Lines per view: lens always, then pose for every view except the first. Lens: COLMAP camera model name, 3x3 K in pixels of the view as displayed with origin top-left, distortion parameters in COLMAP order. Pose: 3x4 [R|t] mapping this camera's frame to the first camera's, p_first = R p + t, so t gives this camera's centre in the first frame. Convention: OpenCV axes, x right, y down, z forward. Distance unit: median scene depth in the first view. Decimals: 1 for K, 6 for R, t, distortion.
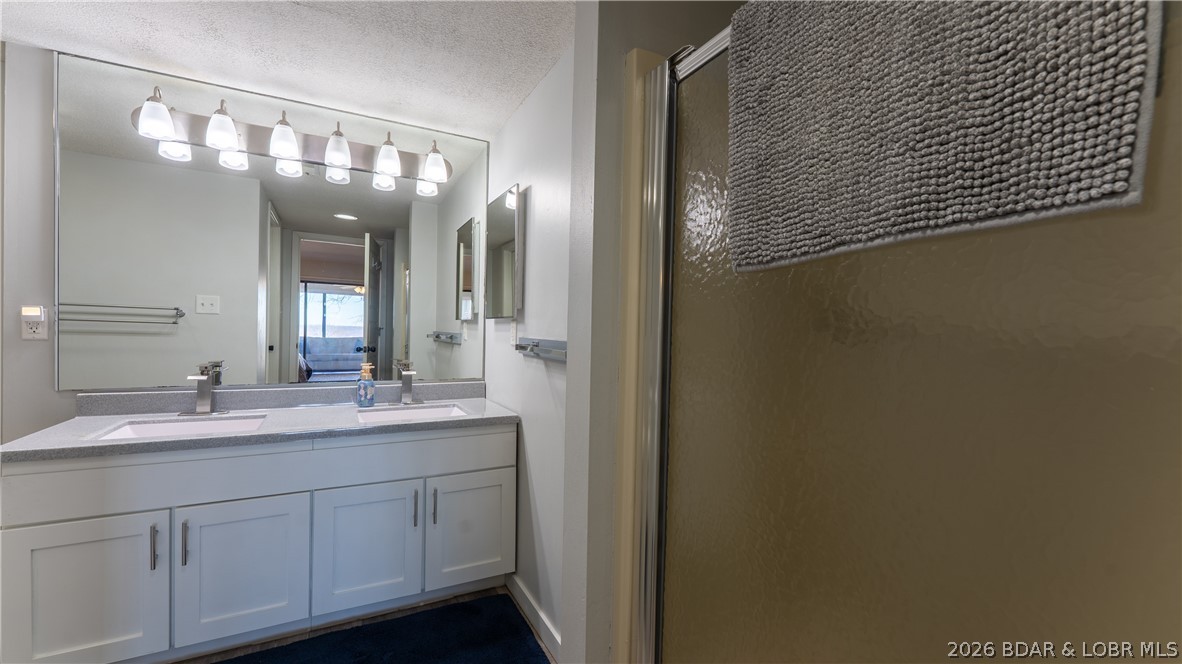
lens RADIAL K [[492.3, 0, 591.0], [0, 492.3, 332.0], [0, 0, 1]] dist [-0.000422, 0.000024]
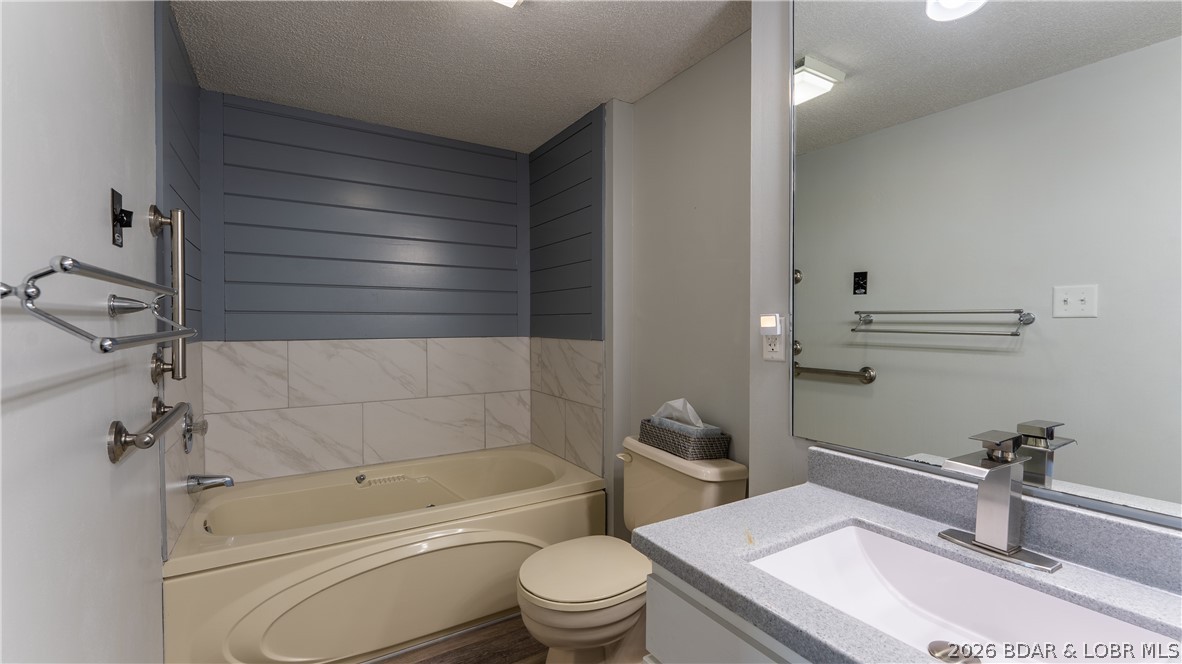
lens RADIAL K [[492.3, 0, 591.0], [0, 492.3, 332.0], [0, 0, 1]] dist [-0.000422, 0.000024]
pose [[0.066749, -0.018831, -0.997592, -0.399784], [-0.004234, 0.999808, -0.019156, -0.010912], [0.997761, 0.005502, 0.066656, 0.647384]]
